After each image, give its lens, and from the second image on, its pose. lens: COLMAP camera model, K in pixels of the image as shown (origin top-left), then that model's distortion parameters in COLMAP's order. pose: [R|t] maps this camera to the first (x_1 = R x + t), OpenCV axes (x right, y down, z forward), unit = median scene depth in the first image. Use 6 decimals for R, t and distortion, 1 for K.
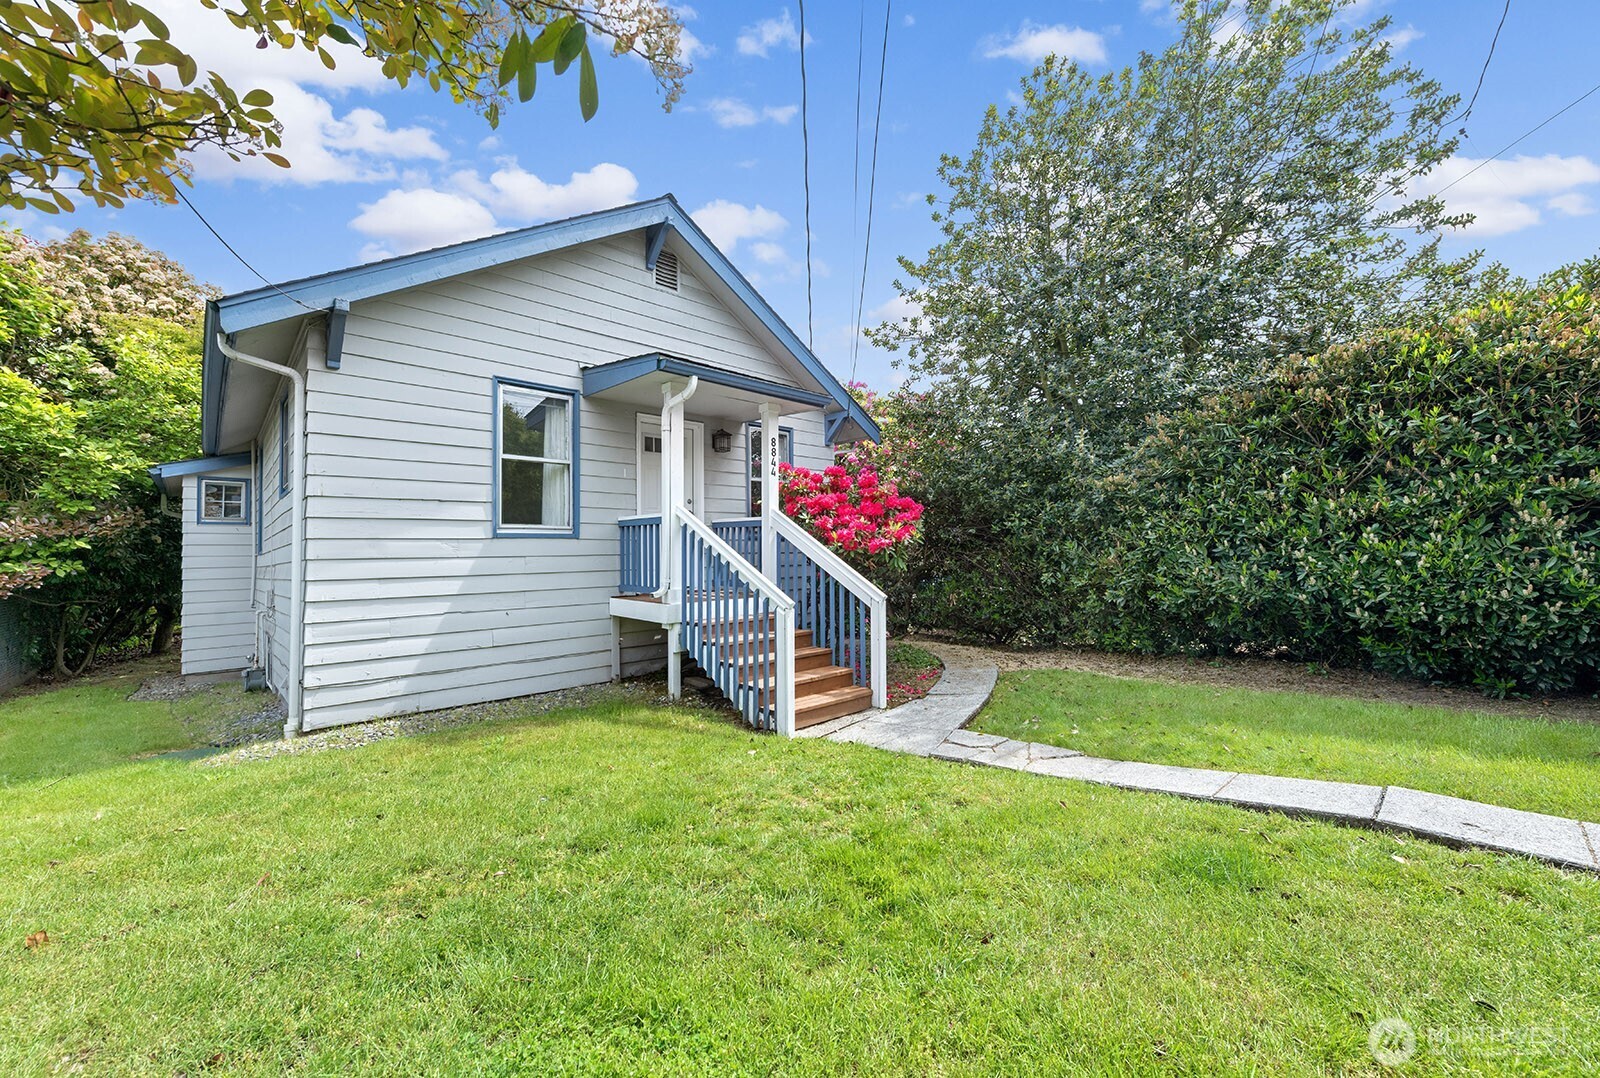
lens RADIAL K [[637.8, 0, 838.2], [0, 637.8, 515.4], [0, 0, 1]] dist [0.009323, -0.002503]
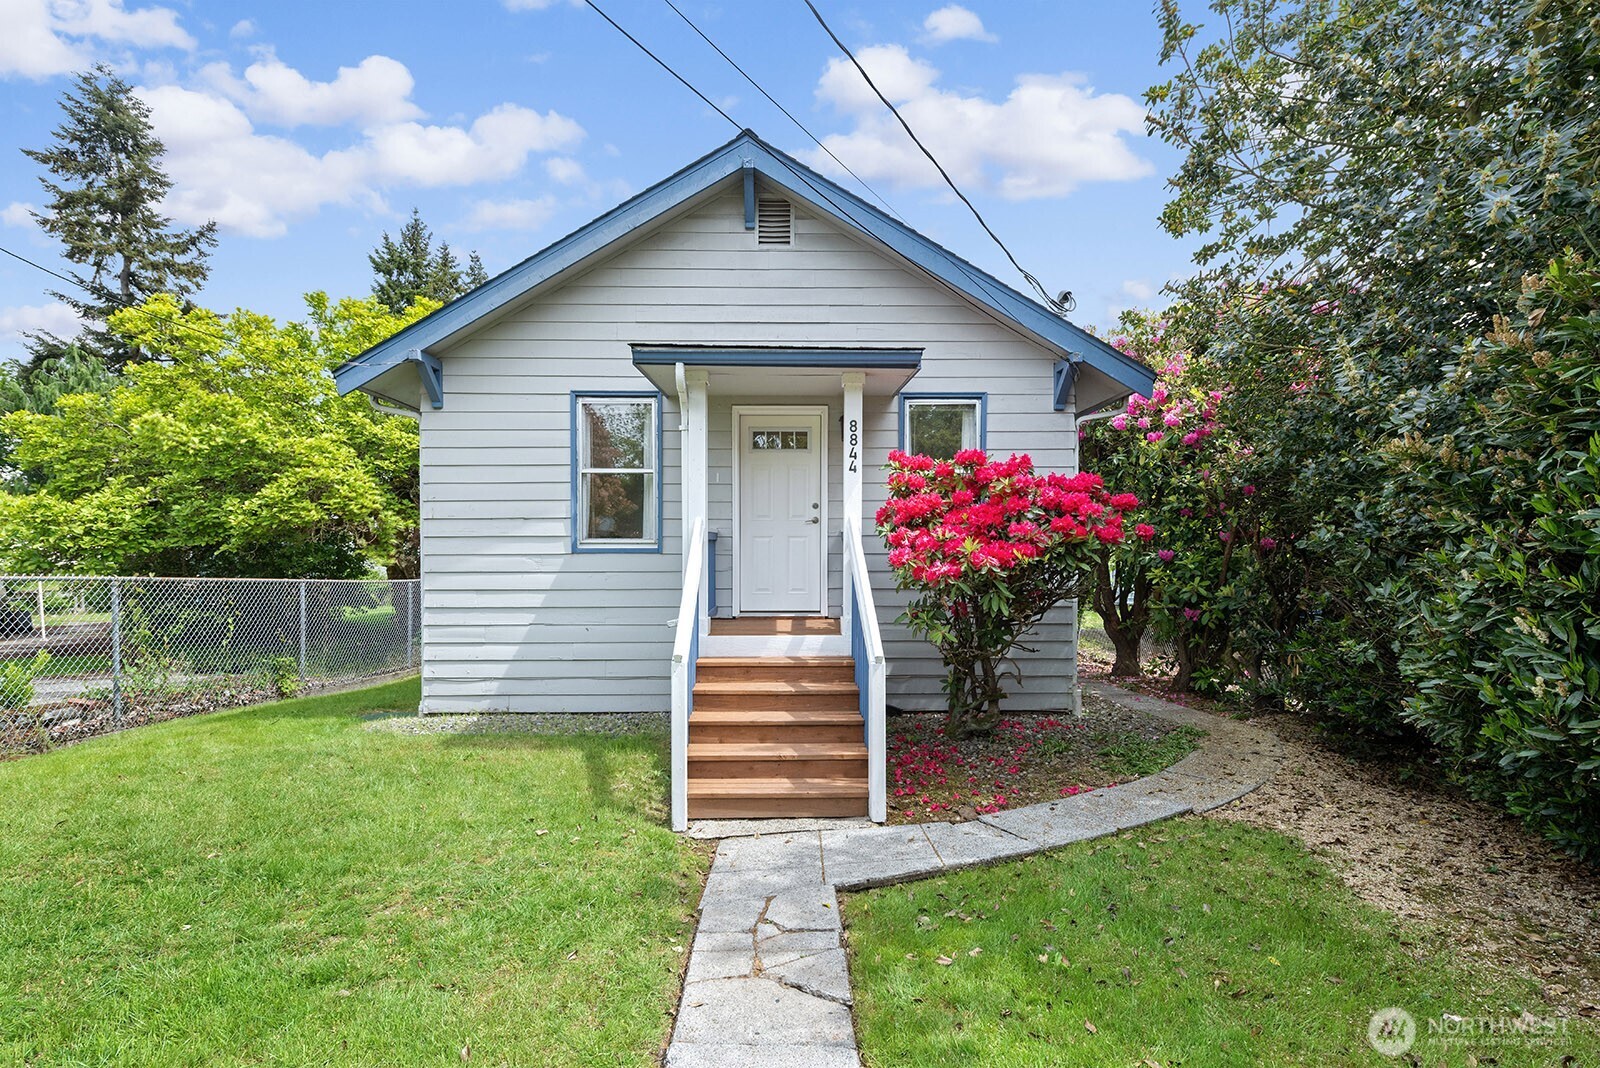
lens RADIAL K [[776.6, 0, 801.8], [0, 776.6, 539.3], [0, 0, 1]] dist [0.016507, -0.002676]
pose [[0.716823, 0.011652, -0.697158, 0.574371], [0.028091, 0.998566, 0.045574, -0.032511], [0.696689, -0.052252, 0.715468, 0.374061]]
